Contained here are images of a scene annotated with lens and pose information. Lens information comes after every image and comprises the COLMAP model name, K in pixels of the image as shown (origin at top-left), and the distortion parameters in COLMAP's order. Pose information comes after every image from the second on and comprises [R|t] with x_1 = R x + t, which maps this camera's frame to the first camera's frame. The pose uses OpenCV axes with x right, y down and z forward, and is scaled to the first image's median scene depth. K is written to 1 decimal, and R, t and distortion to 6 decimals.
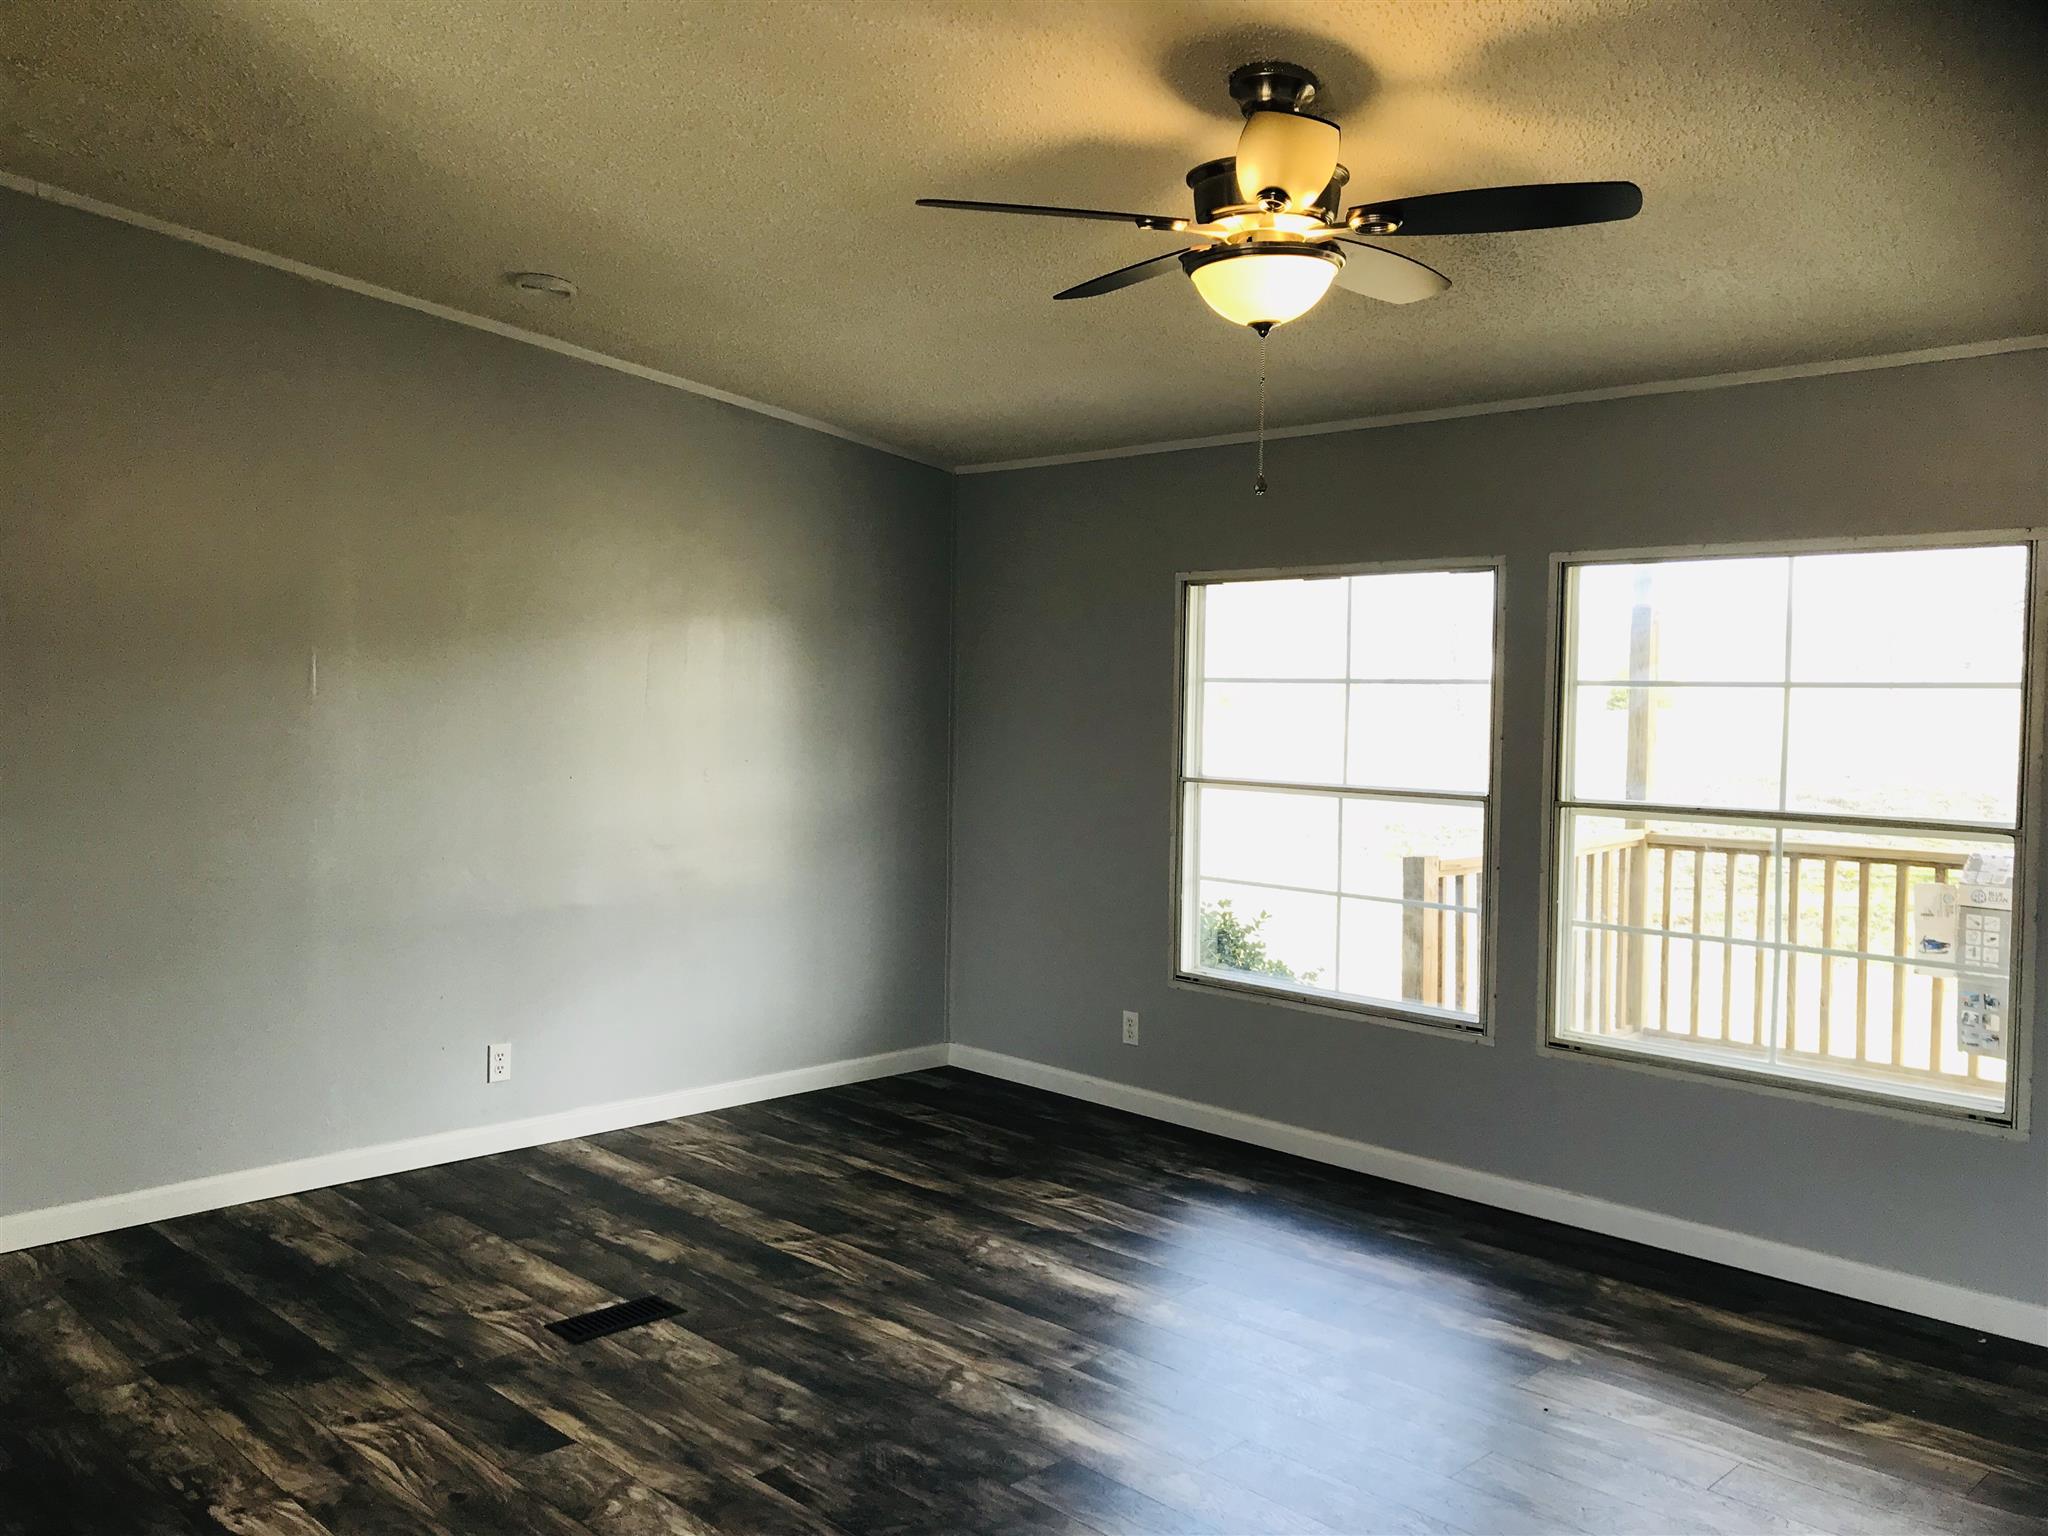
lens RADIAL K [[1705.4, 0, 1011.0], [0, 1705.4, 760.3], [0, 0, 1]] dist [0.002548, -0.004904]
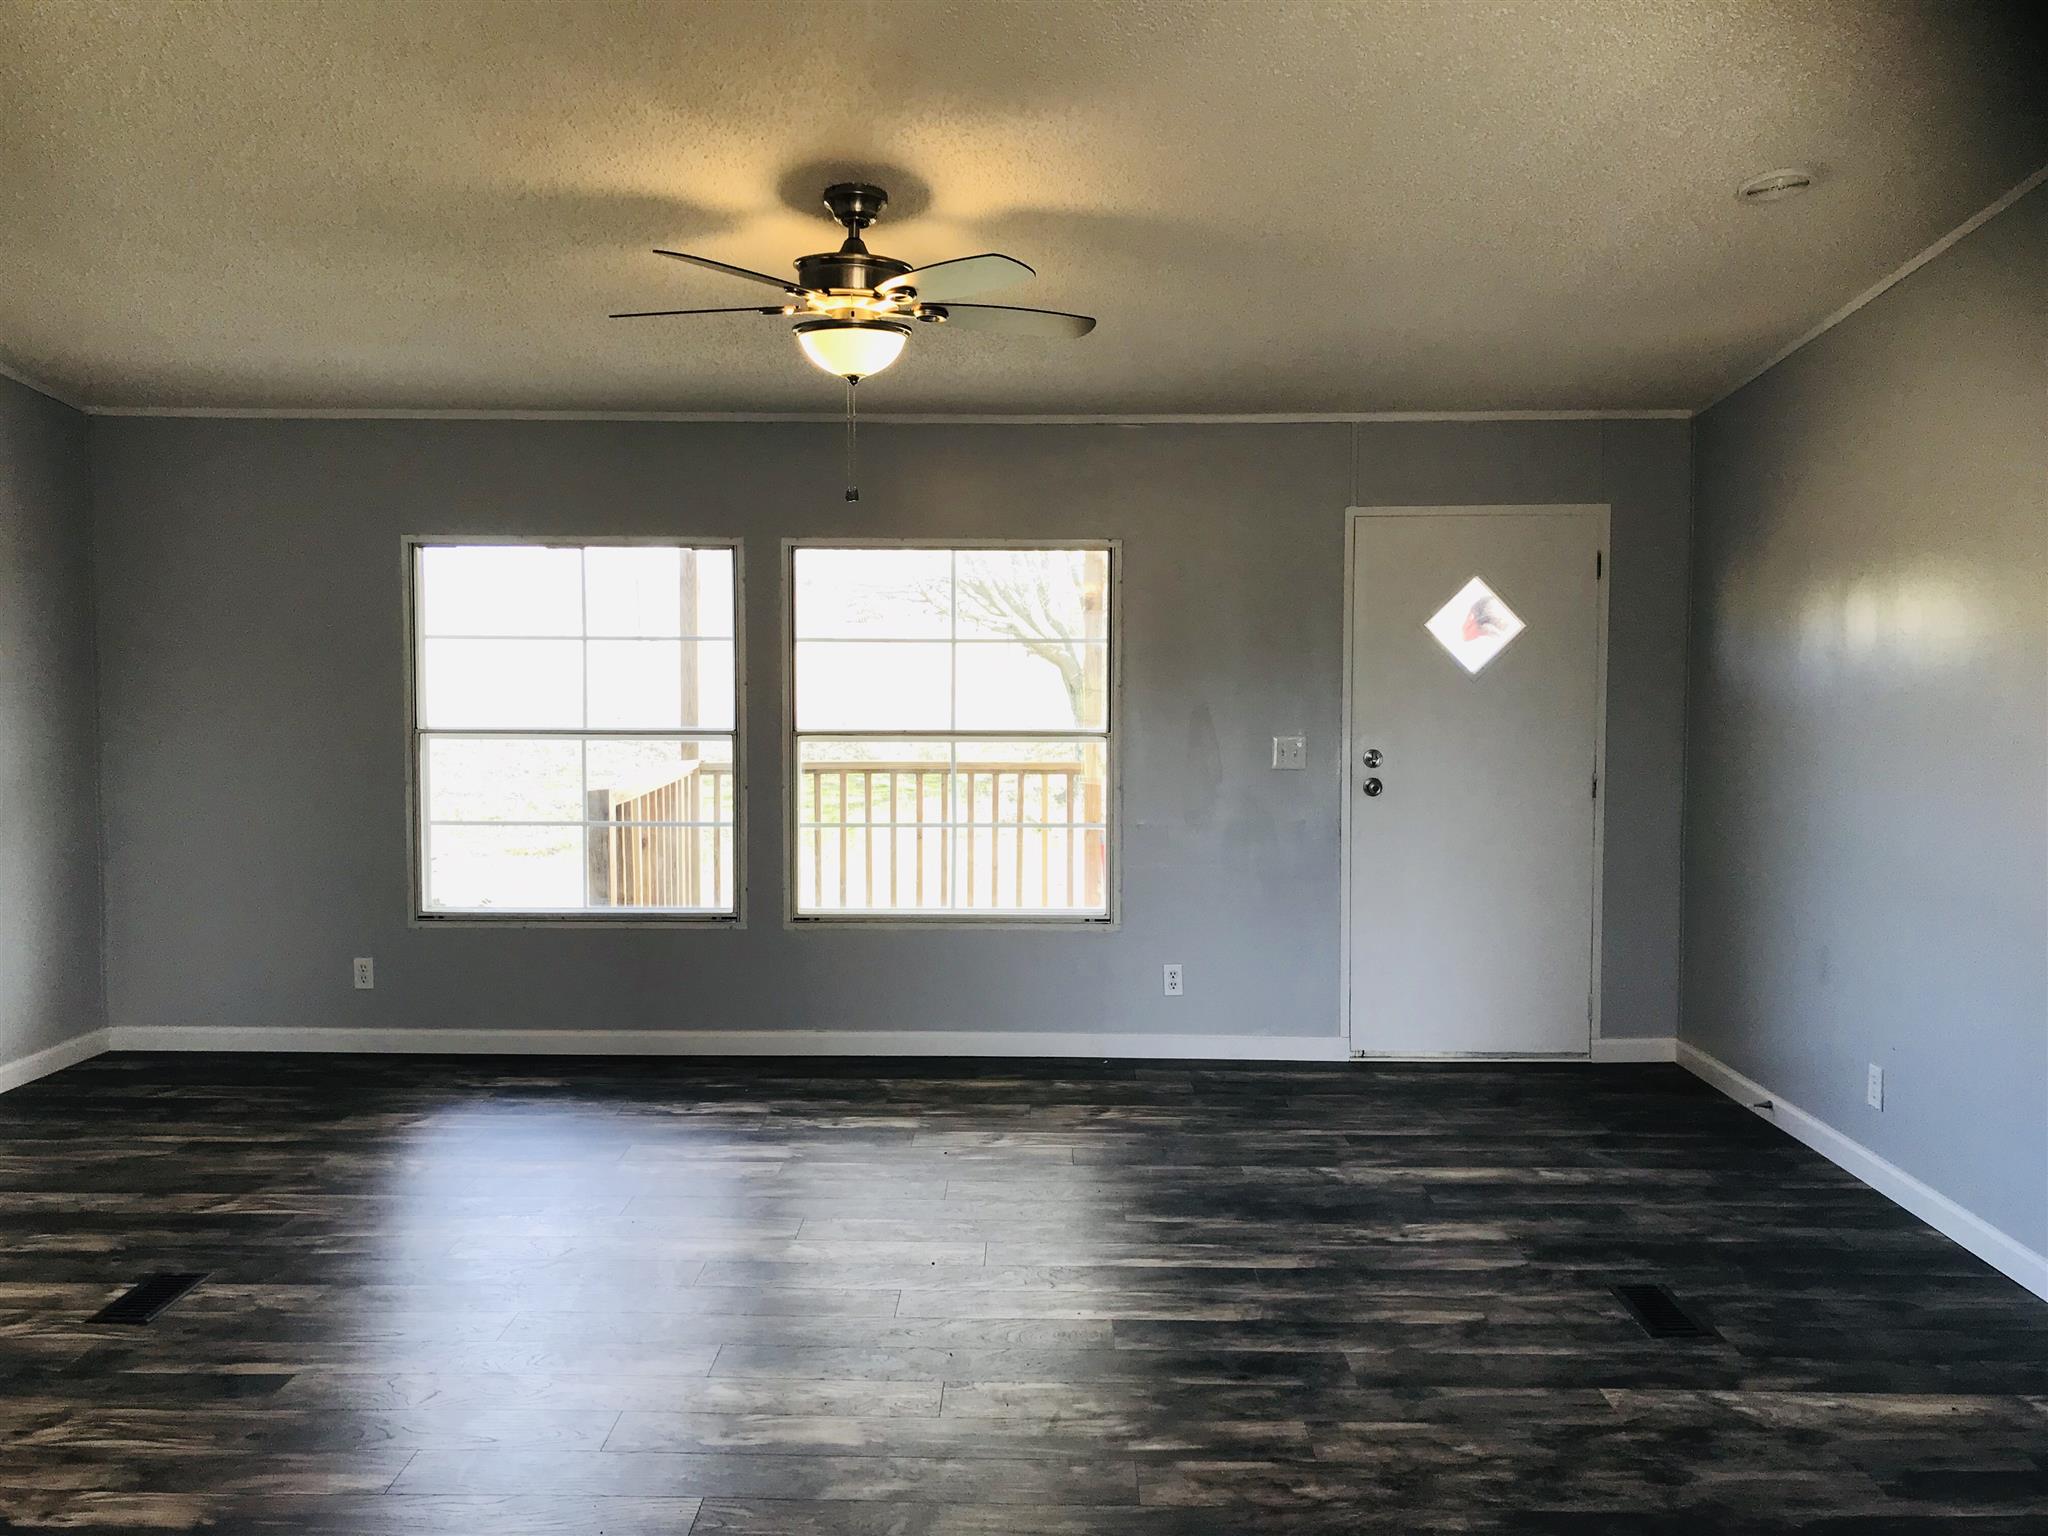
lens RADIAL K [[1683.4, 0, 1075.3], [0, 1683.4, 770.9], [0, 0, 1]] dist [0.050809, -0.083244]
pose [[0.701093, -0.061669, 0.710398, -0.452301], [0.037707, 0.998066, 0.049429, -0.001233], [-0.712072, -0.007867, 0.702062, -0.047437]]
